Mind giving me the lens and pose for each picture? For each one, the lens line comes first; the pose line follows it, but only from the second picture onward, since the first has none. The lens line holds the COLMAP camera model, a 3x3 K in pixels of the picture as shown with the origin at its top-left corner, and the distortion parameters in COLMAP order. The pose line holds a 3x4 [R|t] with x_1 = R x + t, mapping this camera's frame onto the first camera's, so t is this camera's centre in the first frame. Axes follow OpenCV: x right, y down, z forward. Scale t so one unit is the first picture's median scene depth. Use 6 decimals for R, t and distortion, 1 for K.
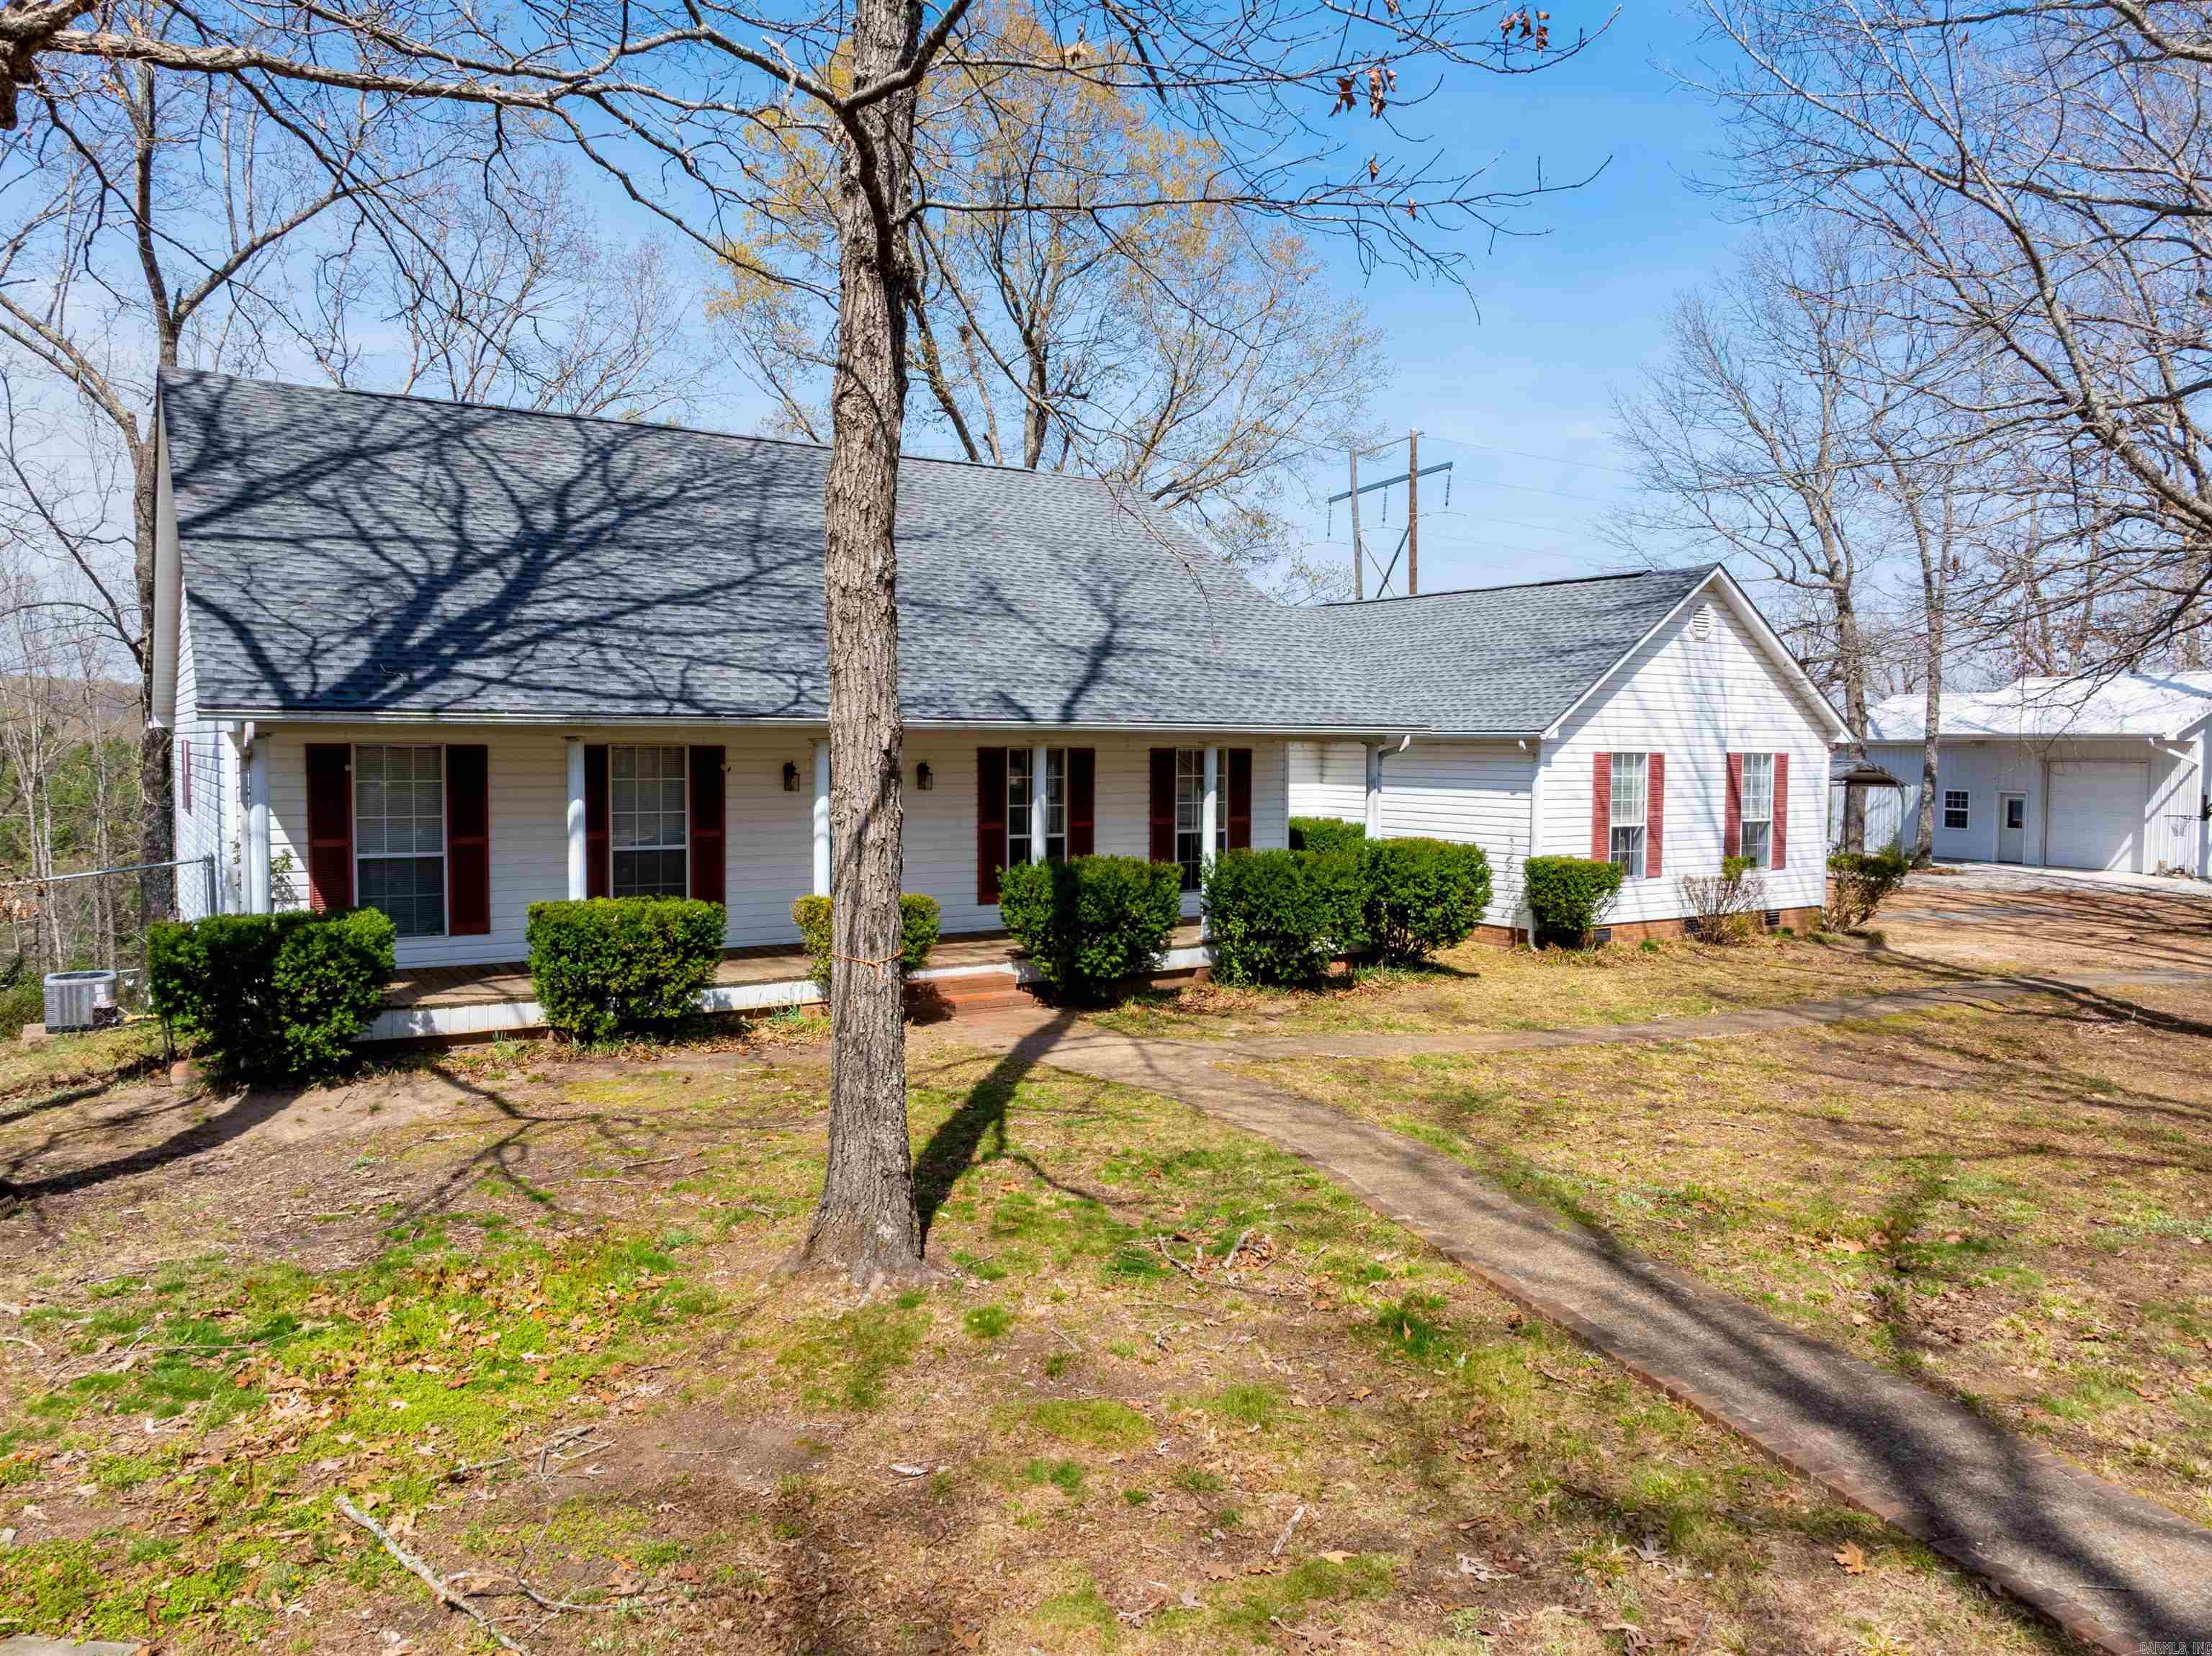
lens RADIAL K [[1538.1, 0, 1099.9], [0, 1538.1, 840.6], [0, 0, 1]] dist [-0.028125, 0.003104]
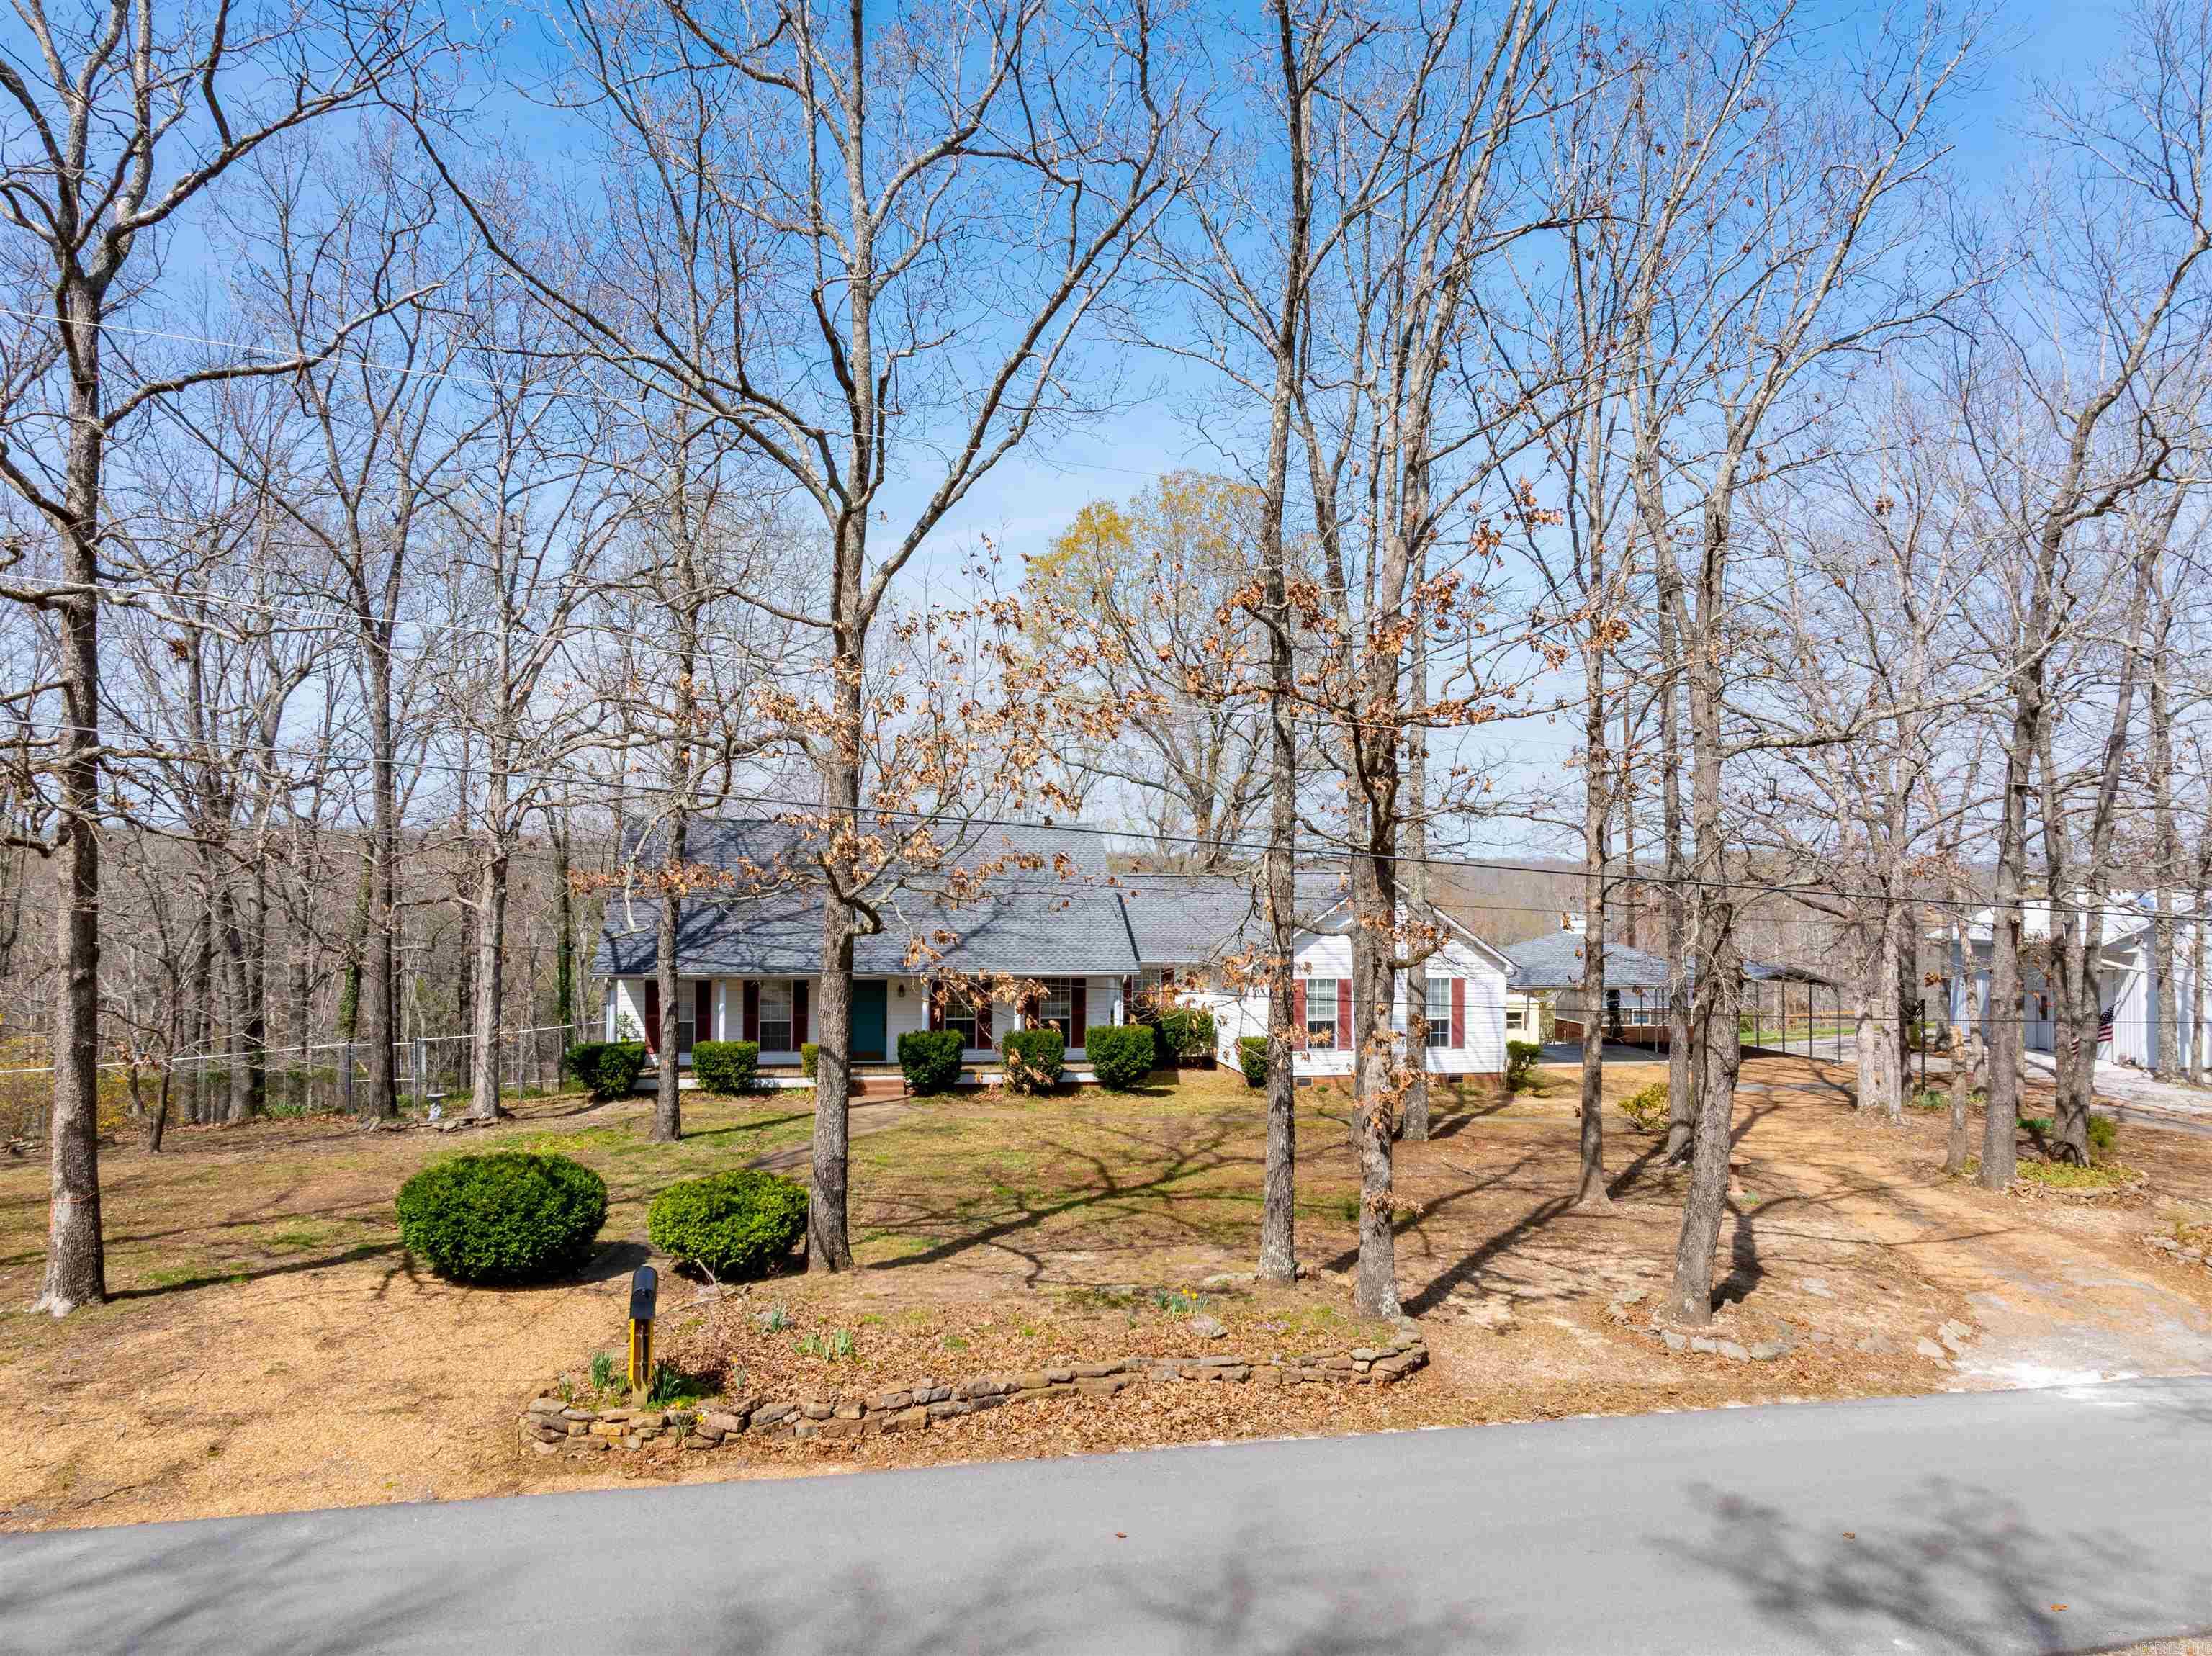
lens RADIAL K [[1567.6, 0, 1112.6], [0, 1567.6, 826.3], [0, 0, 1]] dist [-0.028236, 0.005329]
pose [[0.917444, -0.014645, -0.397595, 0.933435], [-0.023235, 0.995645, -0.090289, -0.070607], [0.397186, 0.092073, 0.913108, -0.848826]]
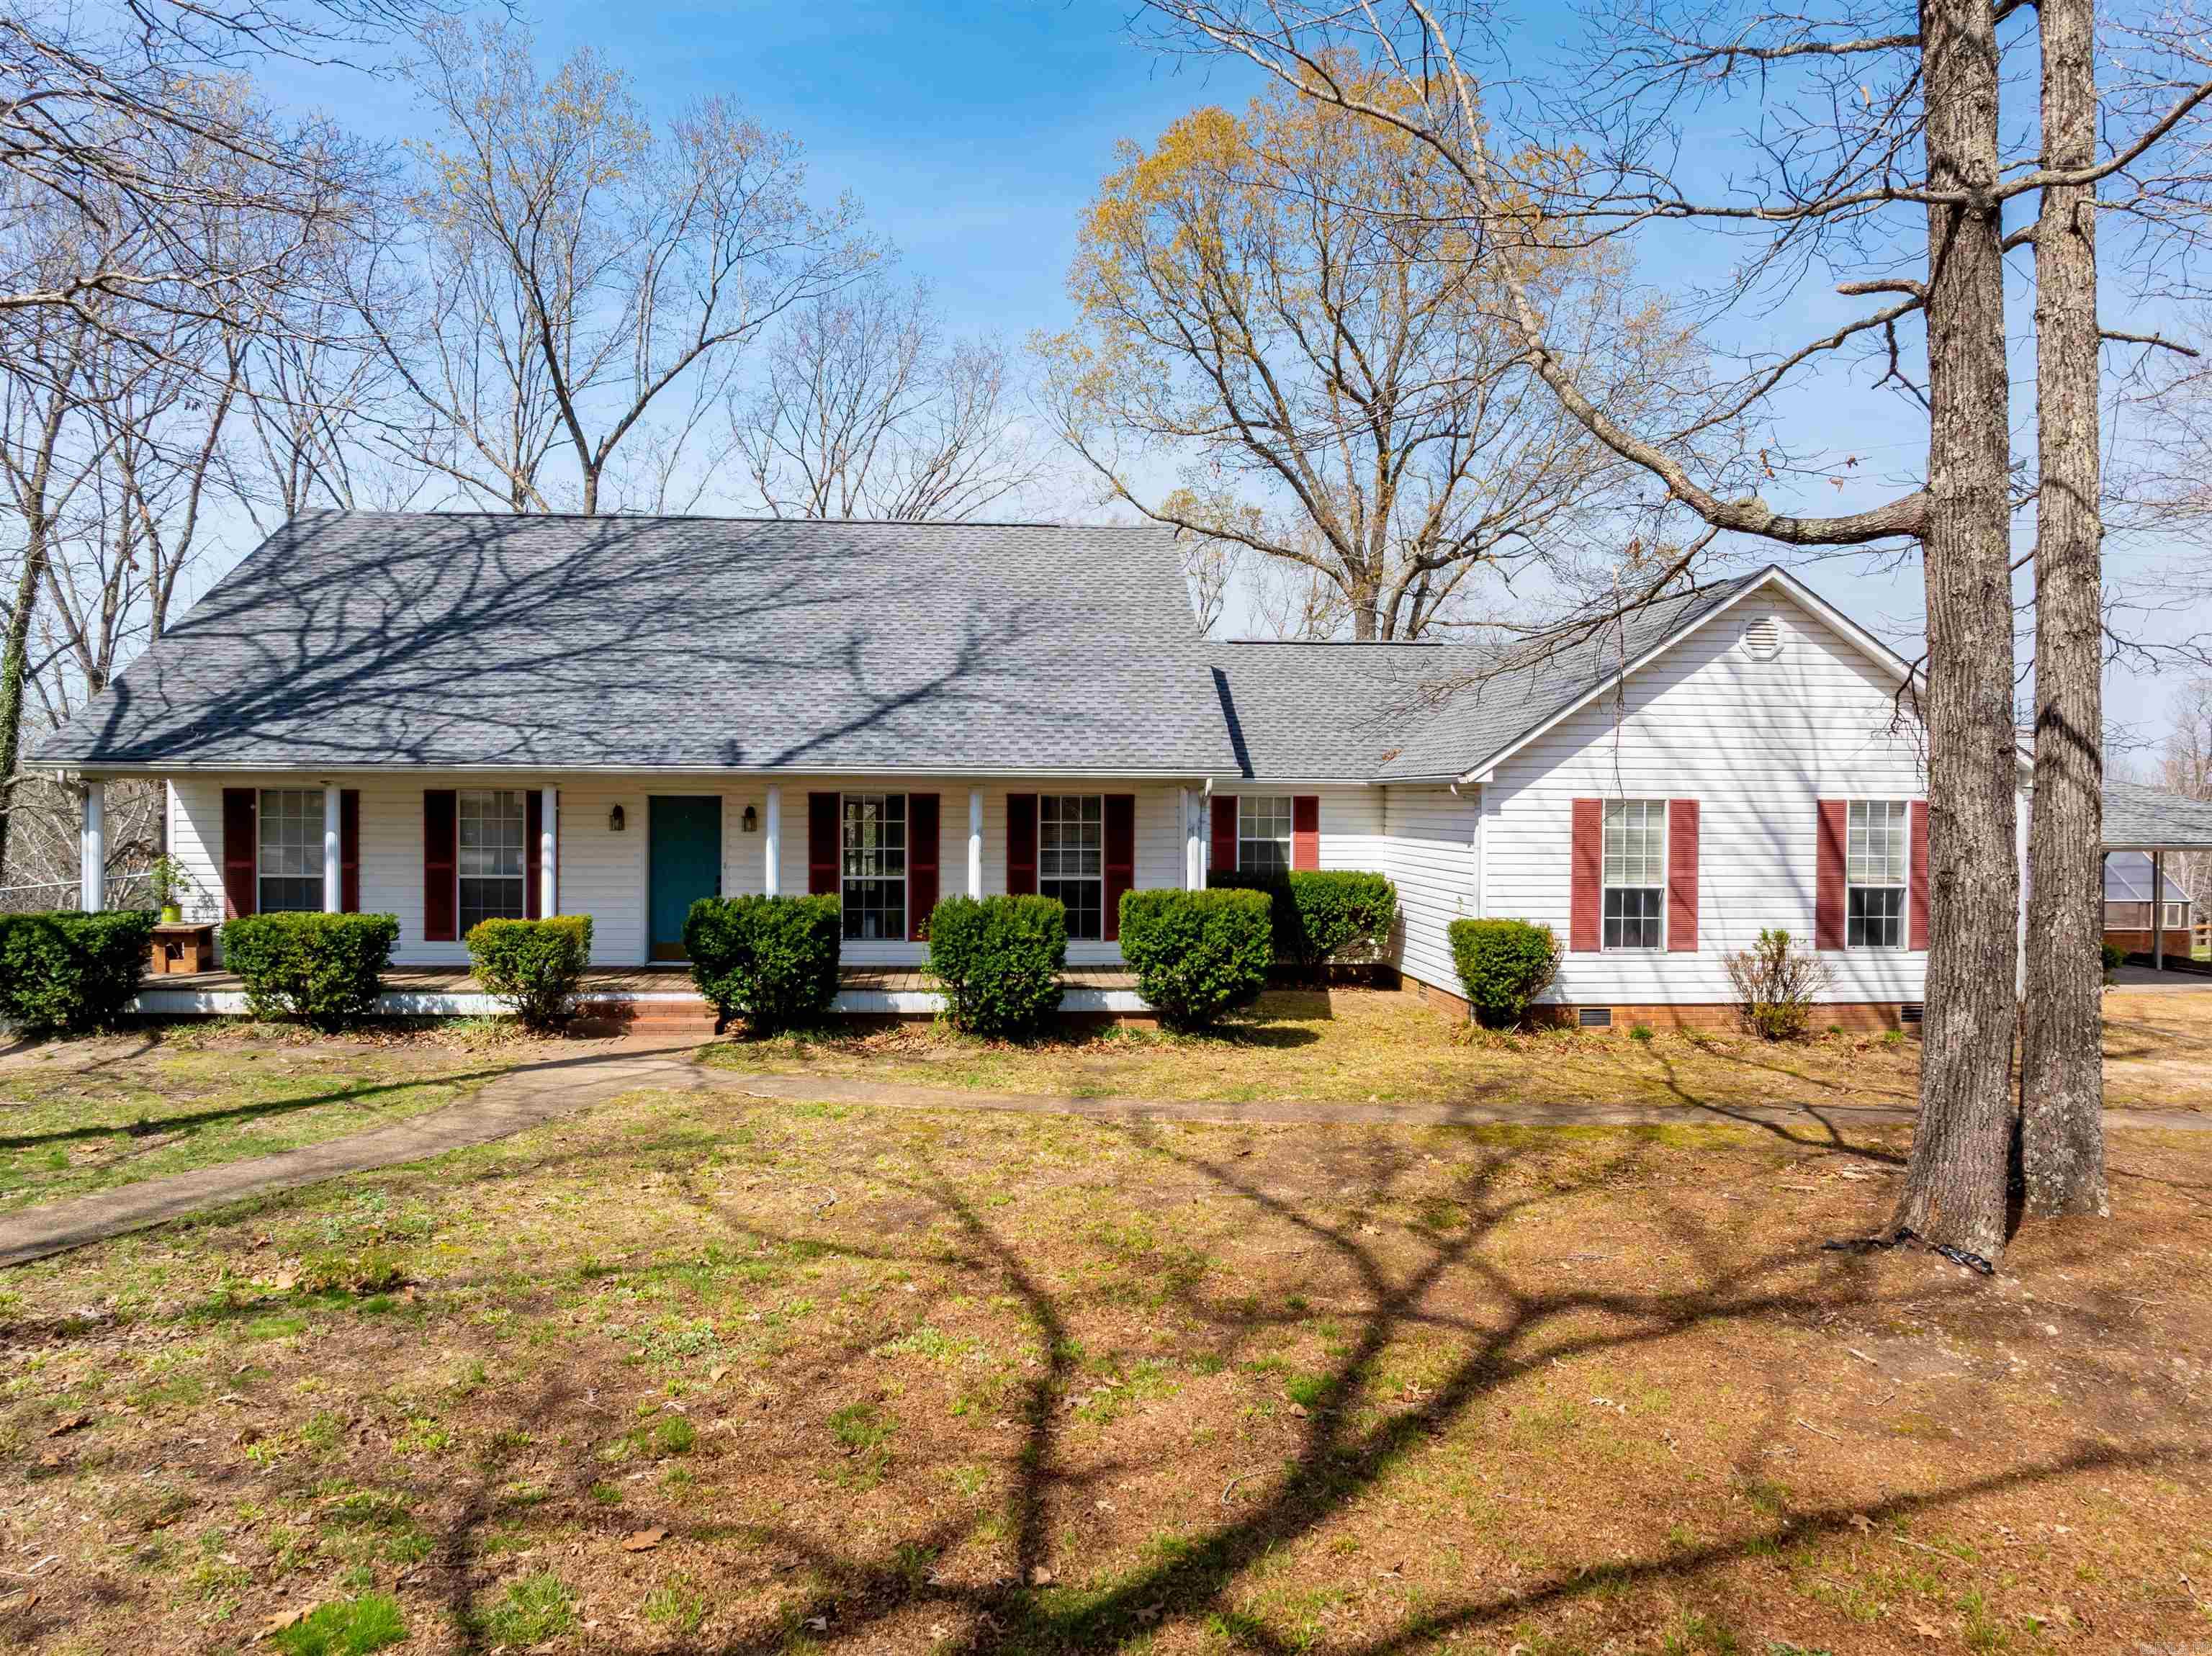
lens RADIAL K [[1537.6, 0, 1122.4], [0, 1537.6, 824.0], [0, 0, 1]] dist [-0.033779, 0.025079]
pose [[0.878659, 0.006425, -0.477407, 0.548396], [-0.030274, 0.998647, -0.042278, -0.000354], [0.476490, 0.051601, 0.877664, 0.151483]]
